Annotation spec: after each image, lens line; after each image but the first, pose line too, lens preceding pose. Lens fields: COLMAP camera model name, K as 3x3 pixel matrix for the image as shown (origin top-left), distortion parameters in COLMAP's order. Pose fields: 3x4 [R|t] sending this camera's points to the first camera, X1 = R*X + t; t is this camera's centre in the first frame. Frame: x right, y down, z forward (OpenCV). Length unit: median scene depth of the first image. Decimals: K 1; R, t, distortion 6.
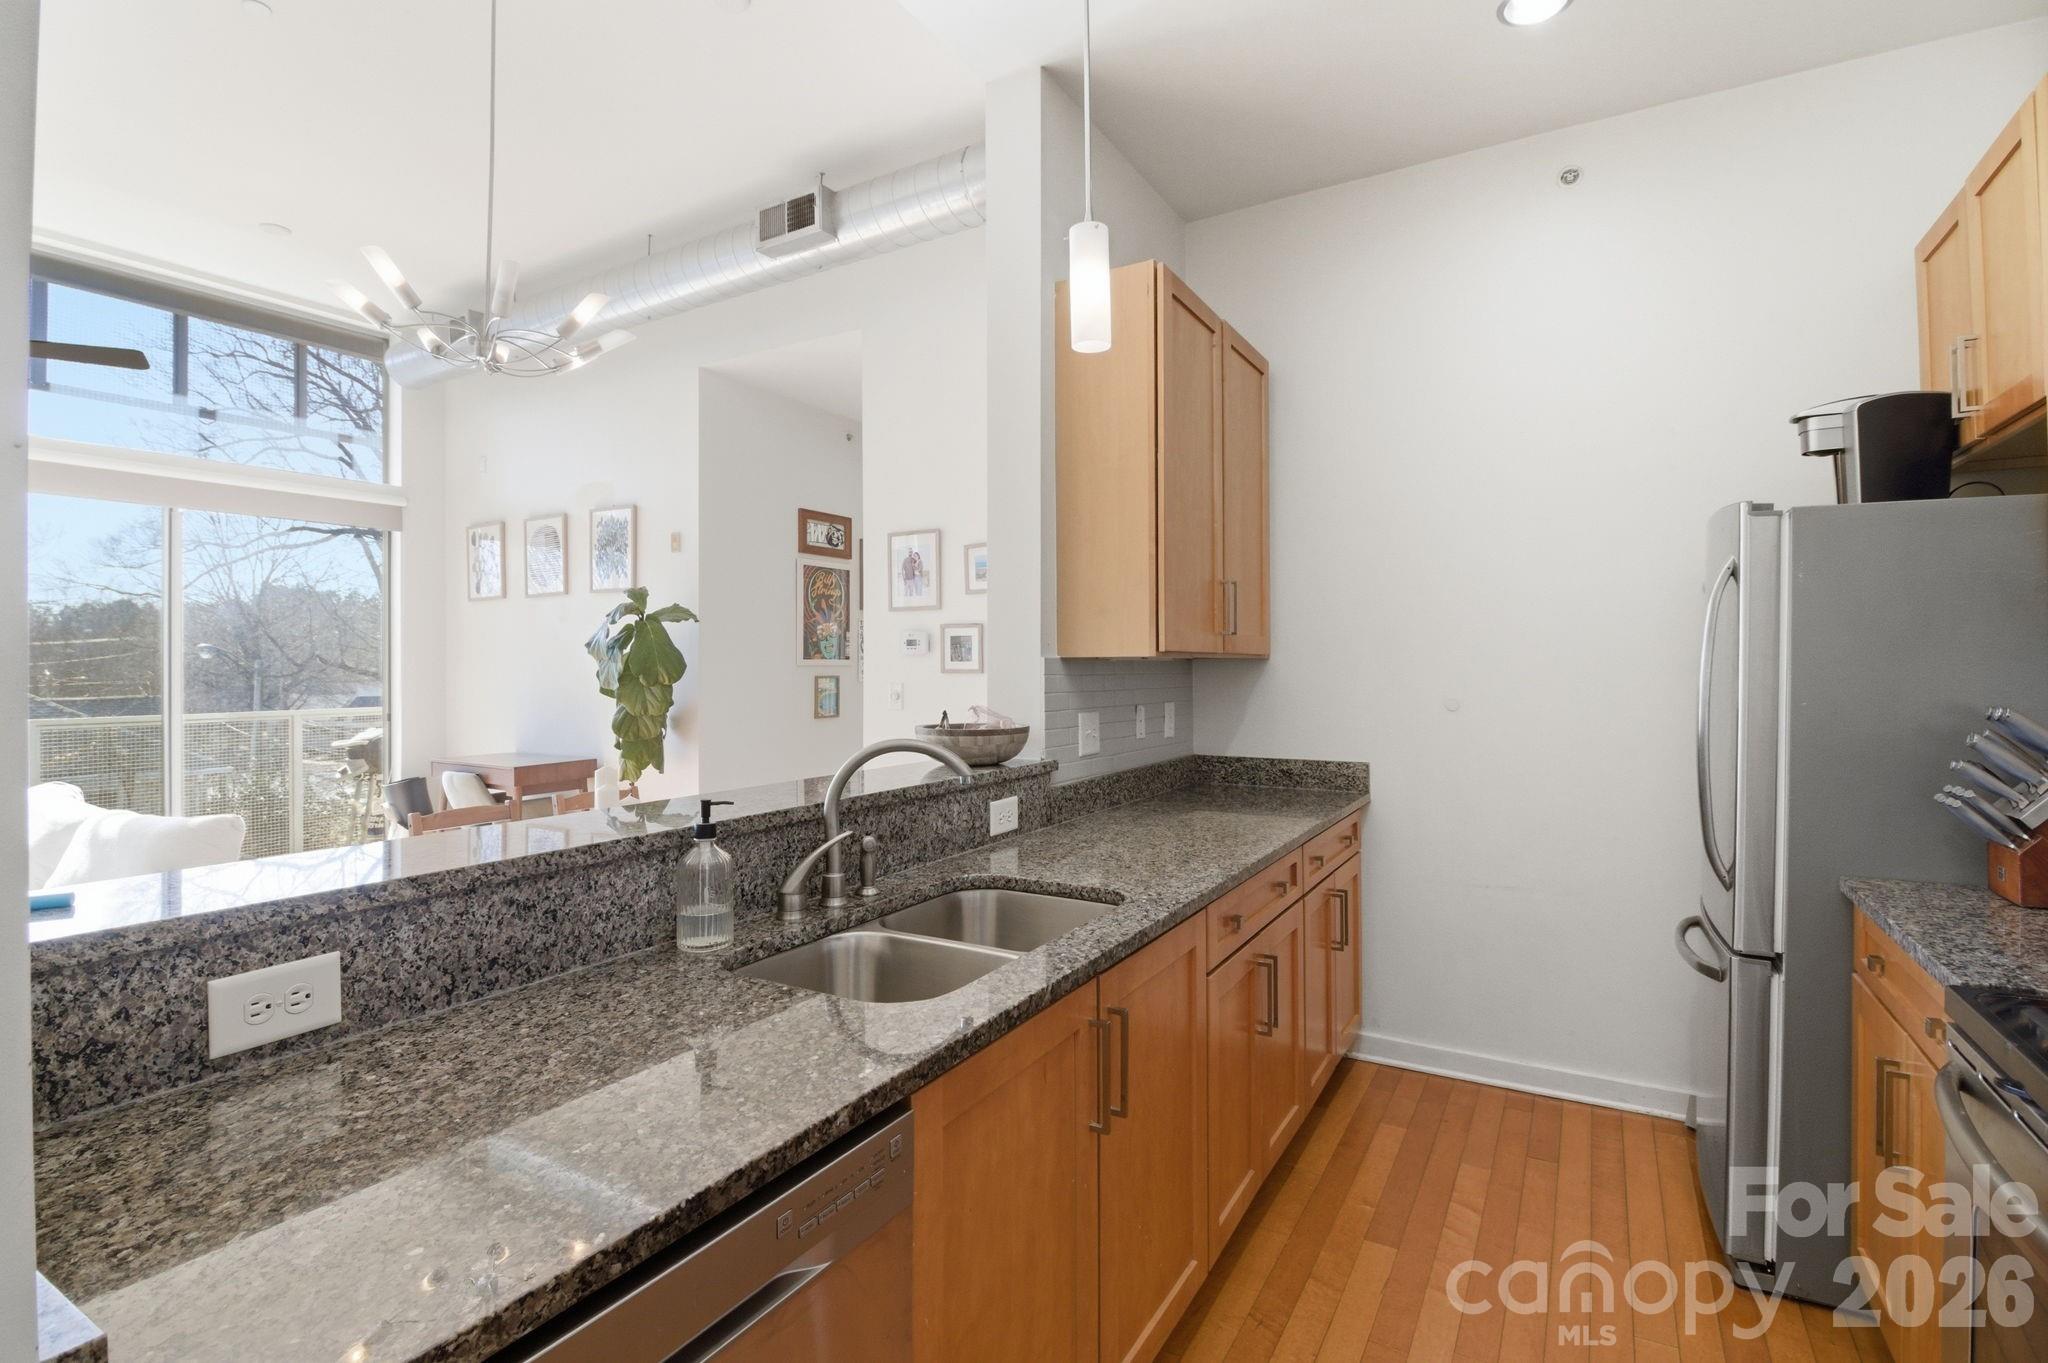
lens RADIAL K [[959.0, 0, 1024.3], [0, 959.0, 663.0], [0, 0, 1]] dist [-0.005810, -0.009122]
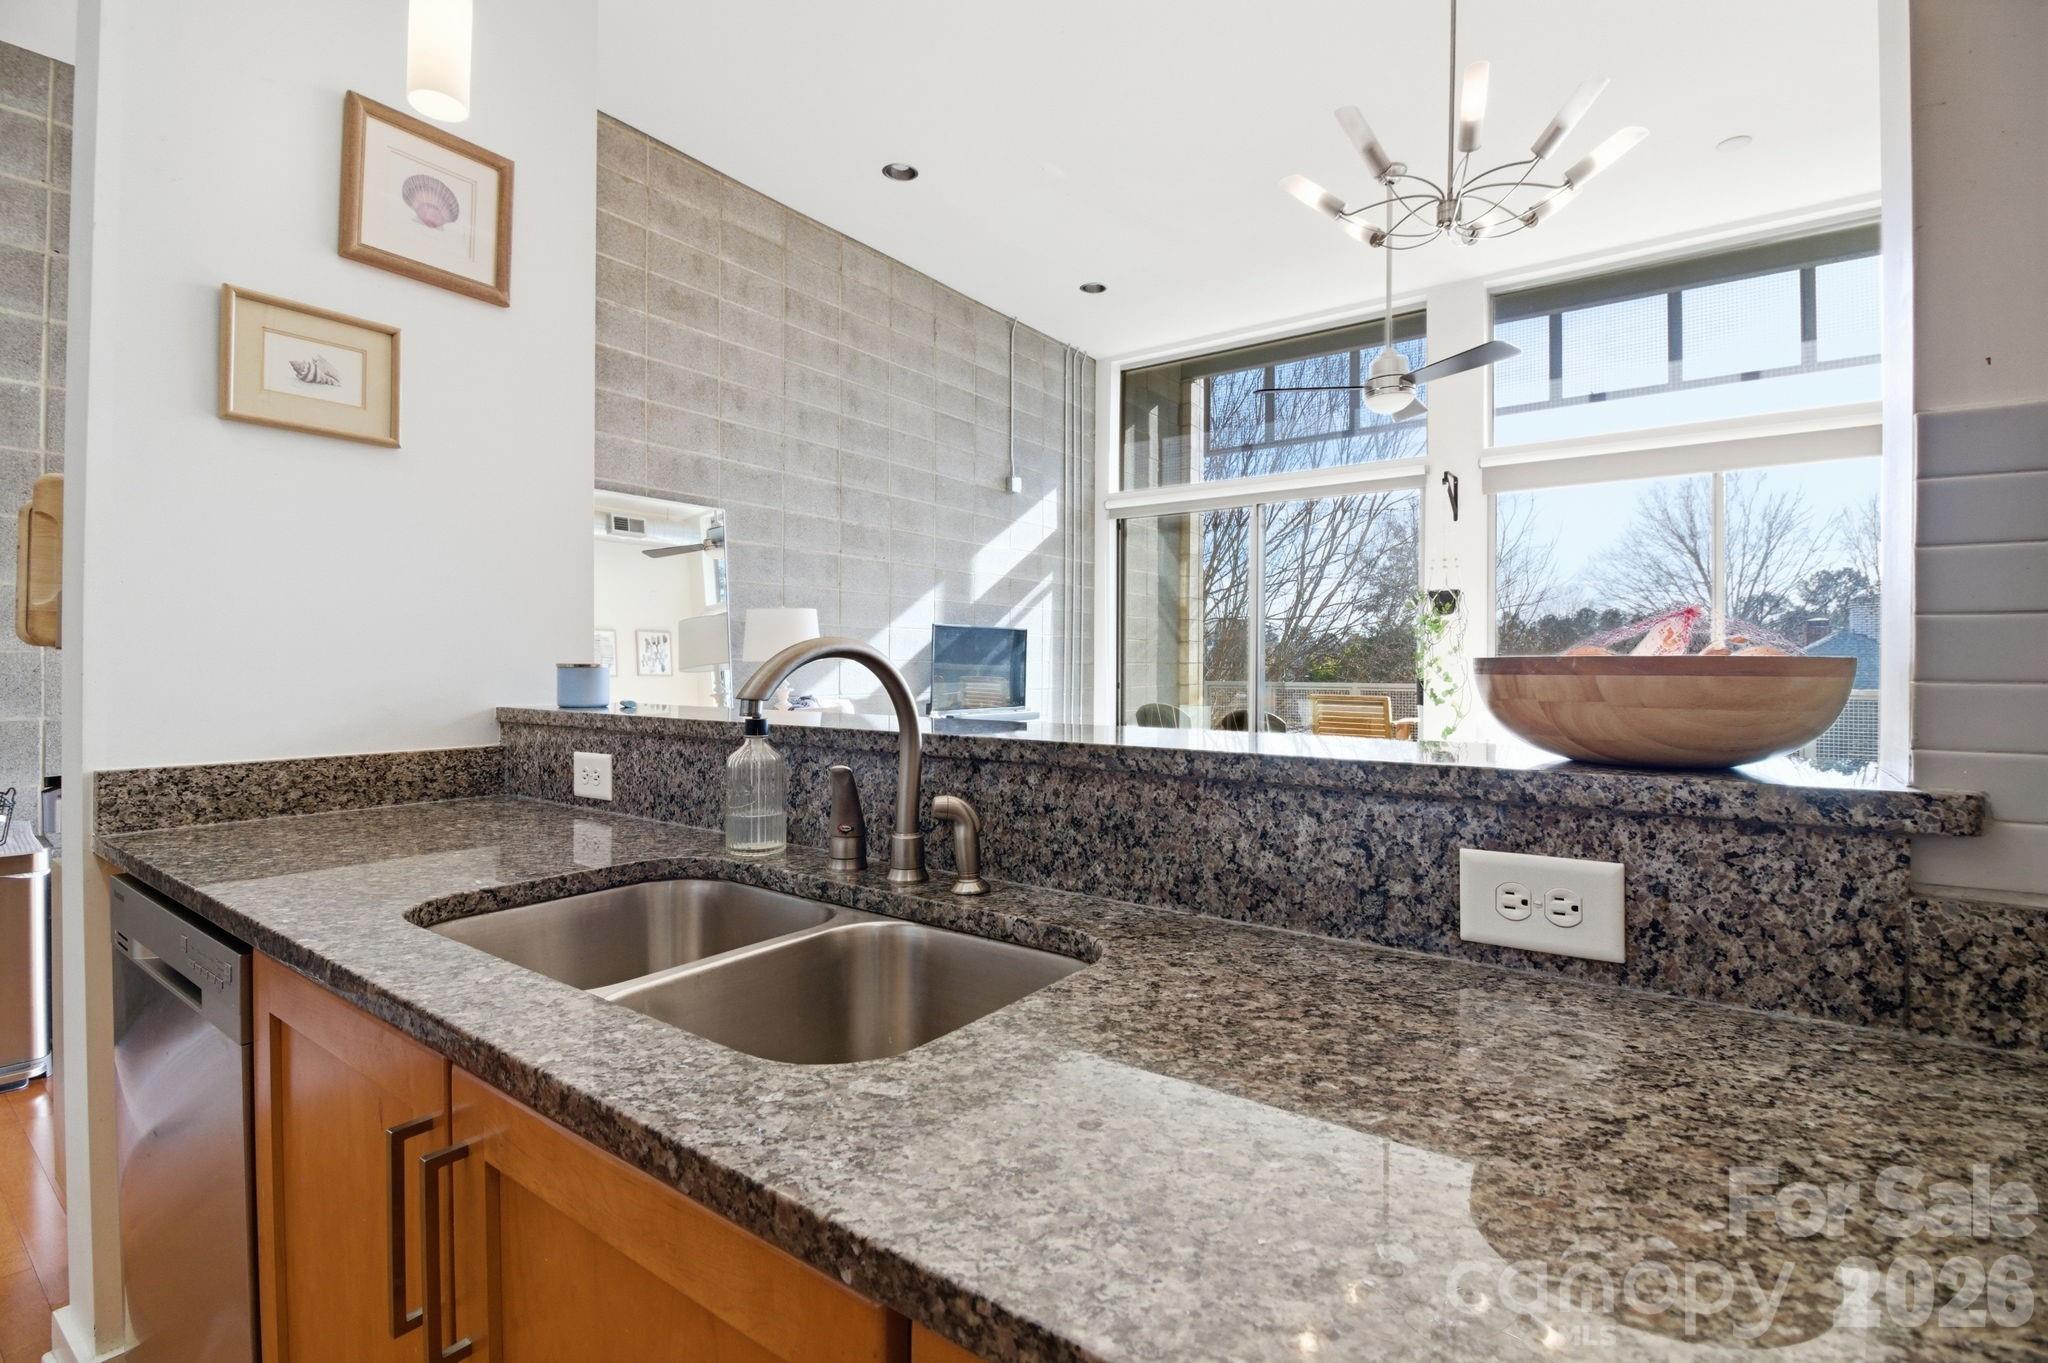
lens RADIAL K [[959.0, 0, 1028.4], [0, 959.0, 670.4], [0, 0, 1]] dist [-0.005810, -0.009122]
pose [[-0.101153, 0.008946, -0.994831, 0.321822], [-0.000059, 0.999960, 0.008998, 0.064616], [0.994871, 0.000969, -0.101148, 0.779832]]
